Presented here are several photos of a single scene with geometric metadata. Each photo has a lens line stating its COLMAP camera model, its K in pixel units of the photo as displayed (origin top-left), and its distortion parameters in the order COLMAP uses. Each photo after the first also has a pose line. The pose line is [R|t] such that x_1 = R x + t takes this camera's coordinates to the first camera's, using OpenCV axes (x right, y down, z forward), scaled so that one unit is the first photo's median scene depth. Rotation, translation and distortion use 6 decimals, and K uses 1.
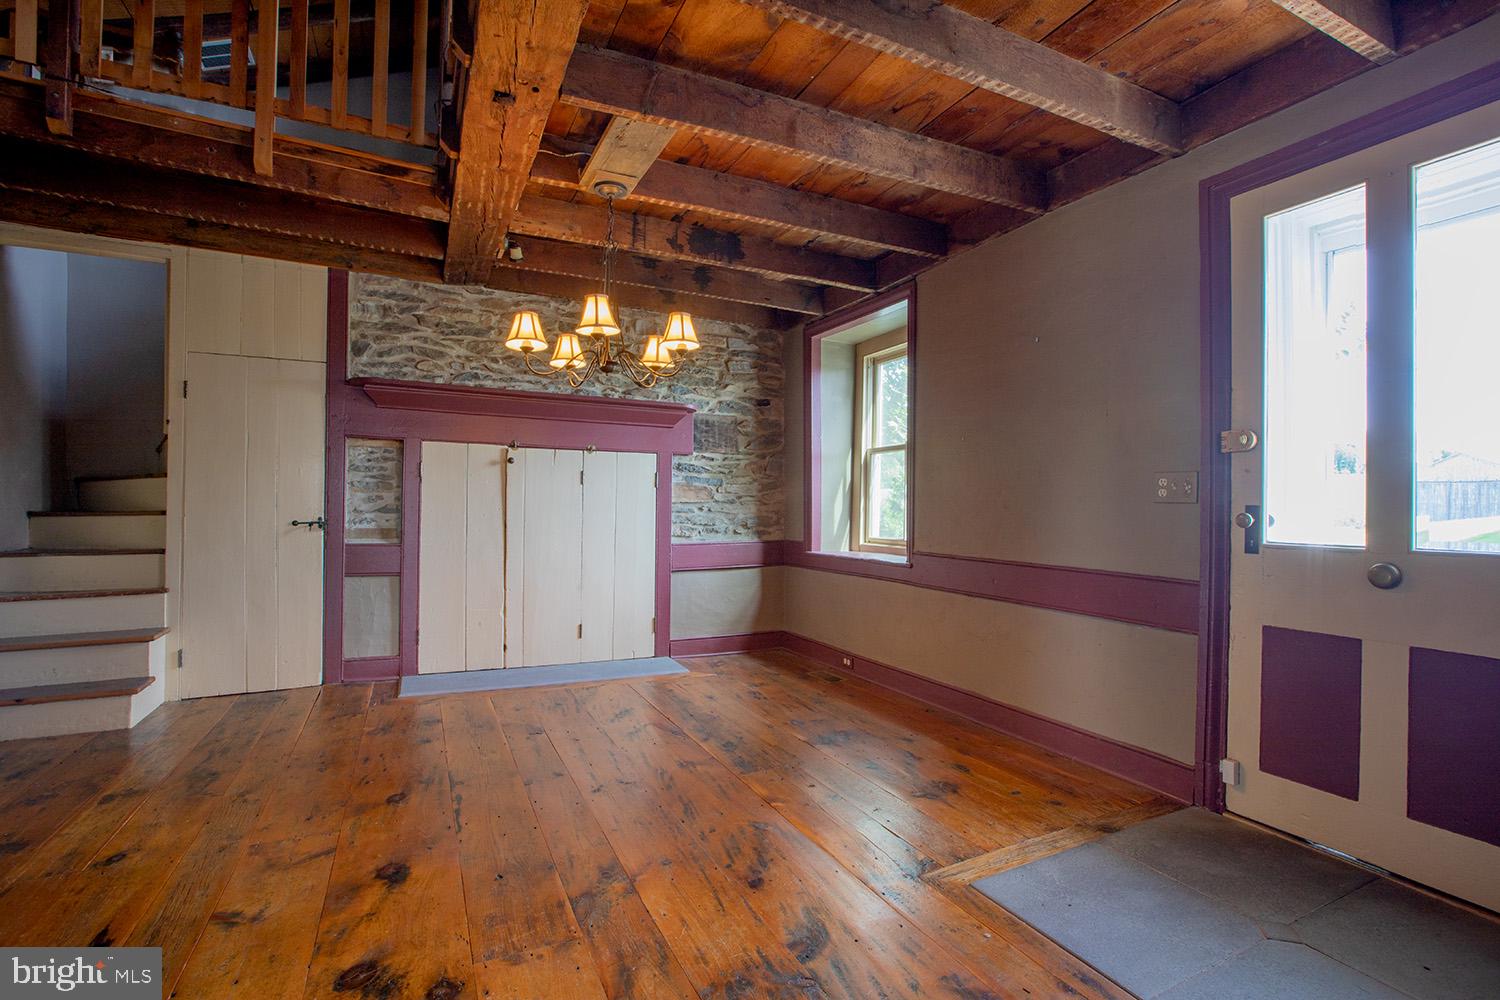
lens RADIAL K [[682.1, 0, 745.9], [0, 682.1, 493.1], [0, 0, 1]] dist [-0.025603, 0.002386]
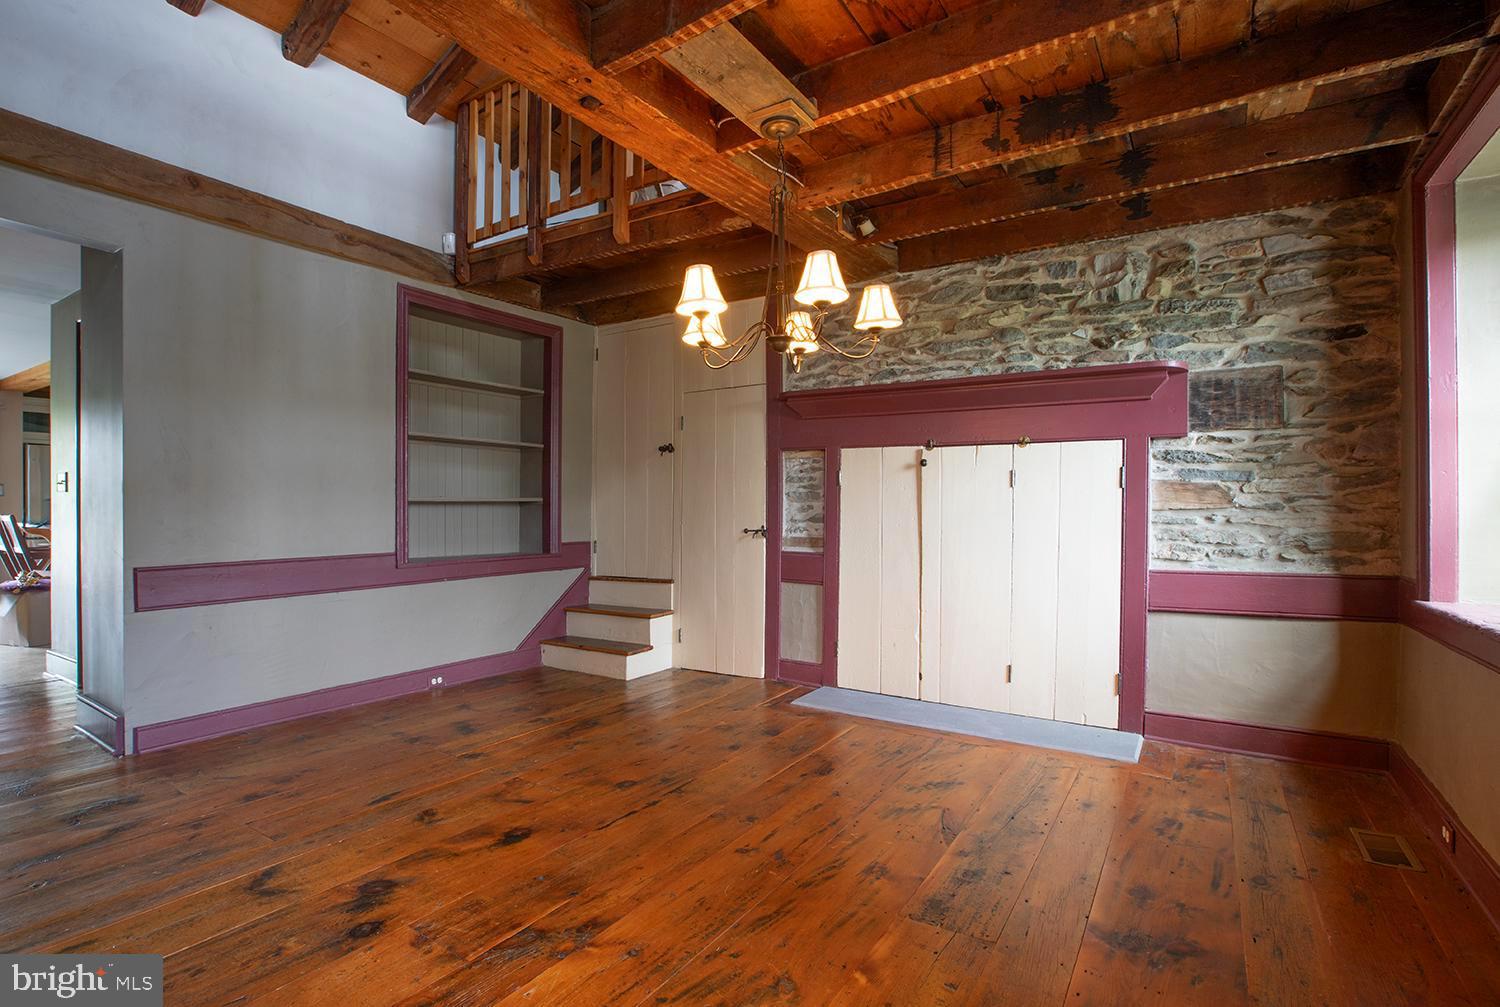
lens RADIAL K [[726.5, 0, 743.3], [0, 726.5, 511.7], [0, 0, 1]] dist [-0.044987, 0.005944]
pose [[0.515535, -0.005972, -0.856848, 0.325347], [0.017629, 0.999838, 0.003638, 0.007215], [0.856687, -0.016981, 0.515557, 0.320569]]
